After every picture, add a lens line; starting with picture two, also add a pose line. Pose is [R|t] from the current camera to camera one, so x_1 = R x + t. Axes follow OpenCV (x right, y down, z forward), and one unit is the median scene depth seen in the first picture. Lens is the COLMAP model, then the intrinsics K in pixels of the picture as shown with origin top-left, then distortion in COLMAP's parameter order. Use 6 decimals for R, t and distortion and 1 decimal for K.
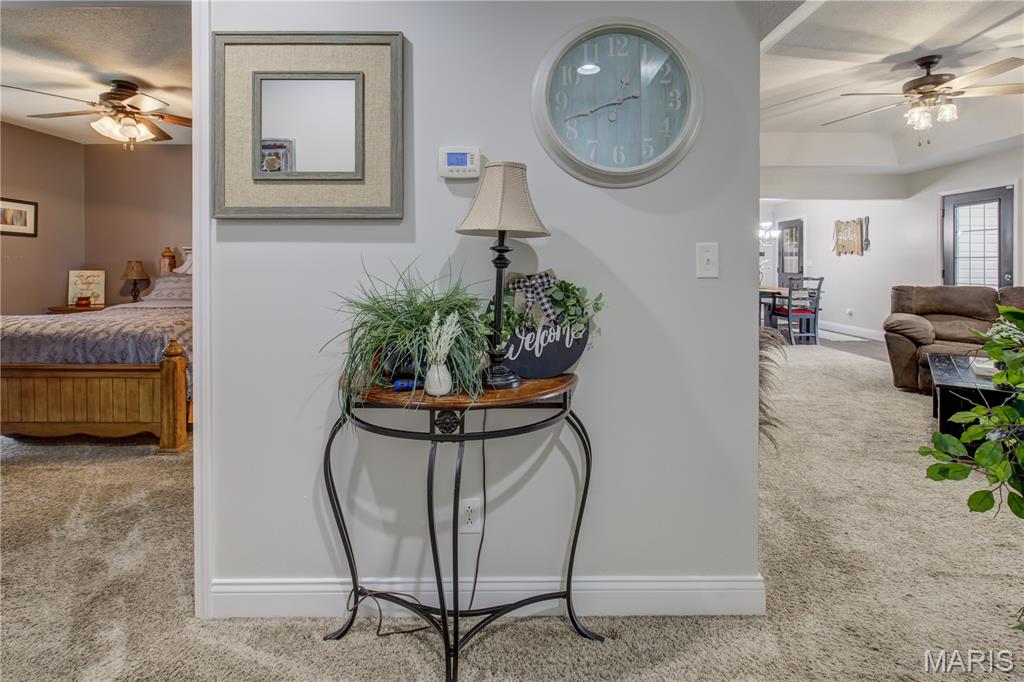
lens RADIAL K [[483.5, 0, 512.1], [0, 483.5, 264.2], [0, 0, 1]] dist [-0.002781, 0.000129]
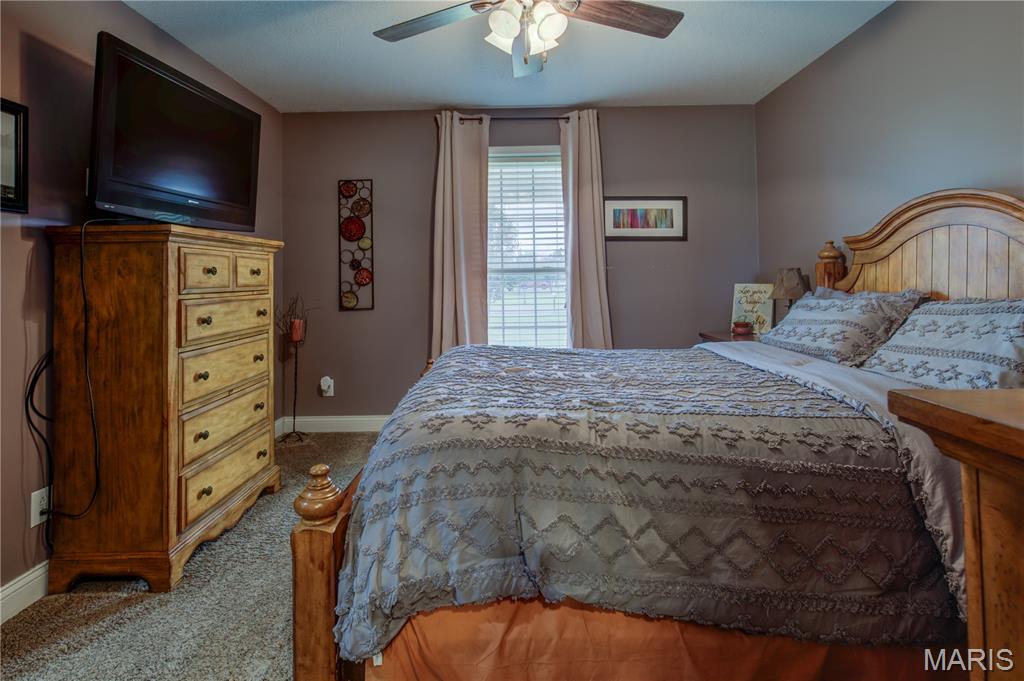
lens RADIAL K [[483.5, 0, 507.8], [0, 483.5, 275.8], [0, 0, 1]] dist [-0.002781, 0.000129]
pose [[-0.023490, -0.006757, -0.999701, -0.283665], [0.014266, 0.999873, -0.007093, 0.002619], [0.999622, -0.014428, -0.023391, 1.034551]]
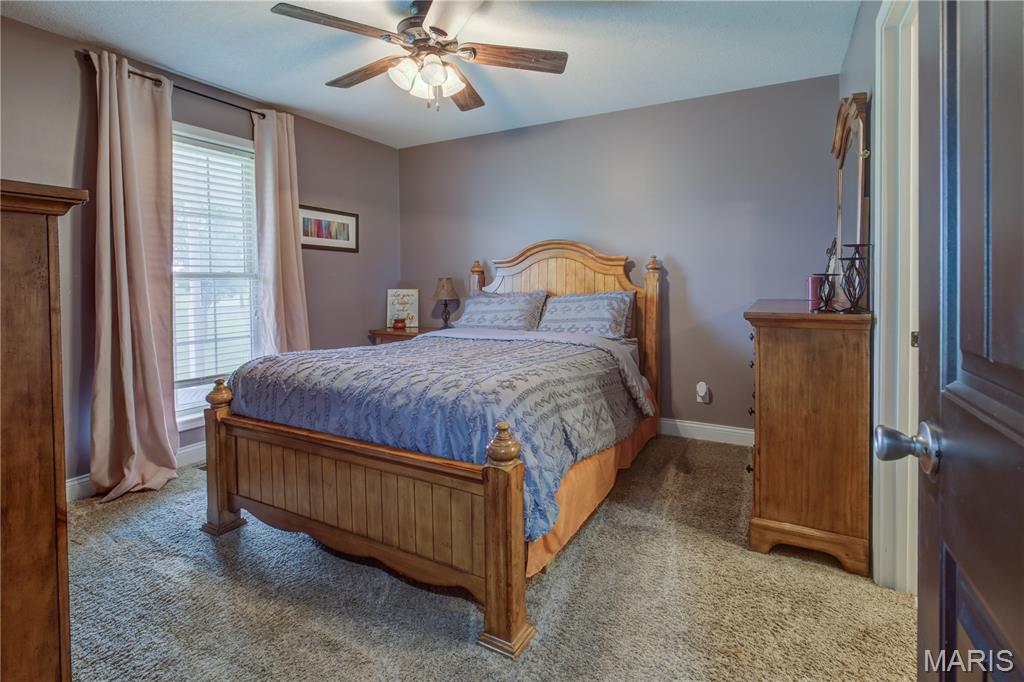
lens RADIAL K [[483.5, 0, 517.2], [0, 483.5, 299.2], [0, 0, 1]] dist [-0.002781, 0.000129]
pose [[0.868134, 0.011092, -0.496205, -0.389369], [0.008264, 0.999289, 0.036796, 0.000737], [0.496260, -0.036044, 0.867425, 0.506441]]
